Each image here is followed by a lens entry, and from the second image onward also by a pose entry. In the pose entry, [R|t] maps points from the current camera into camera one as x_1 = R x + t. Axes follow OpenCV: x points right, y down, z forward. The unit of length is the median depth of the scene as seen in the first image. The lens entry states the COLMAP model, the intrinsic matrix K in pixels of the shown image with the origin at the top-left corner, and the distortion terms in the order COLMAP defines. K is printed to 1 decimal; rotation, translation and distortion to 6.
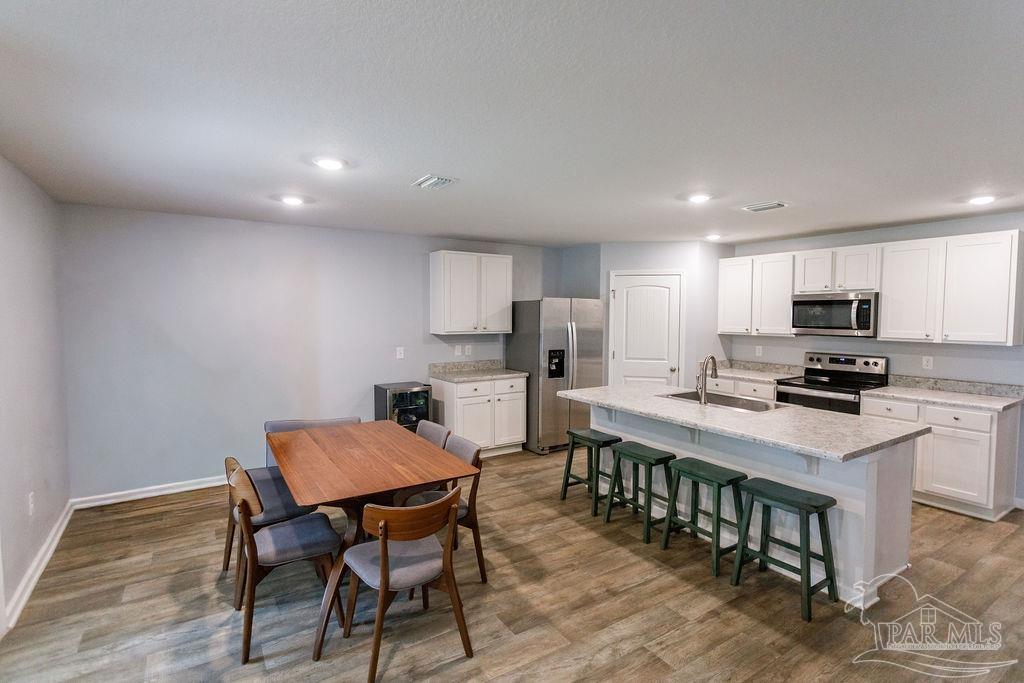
lens RADIAL K [[496.3, 0, 518.5], [0, 496.3, 341.0], [0, 0, 1]] dist [0.000137, -0.000469]
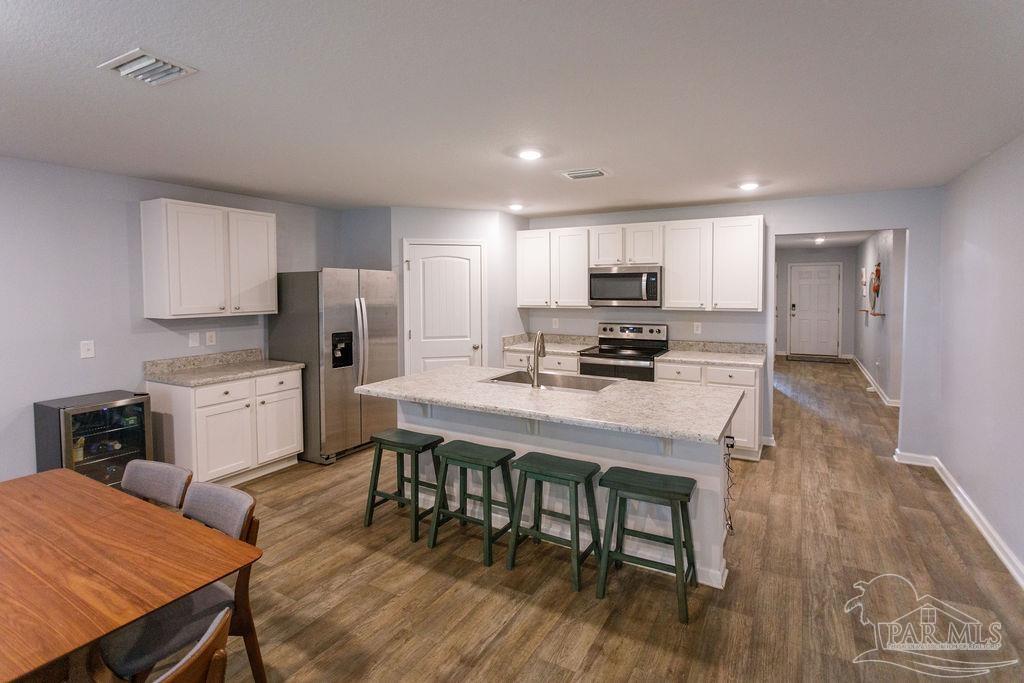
lens RADIAL K [[496.3, 0, 548.6], [0, 496.3, 309.0], [0, 0, 1]] dist [0.000137, -0.000469]
pose [[0.872192, -0.027245, 0.488405, -0.034002], [0.033932, 0.999412, -0.004845, -0.006975], [-0.487986, 0.020798, 0.872604, 0.174509]]
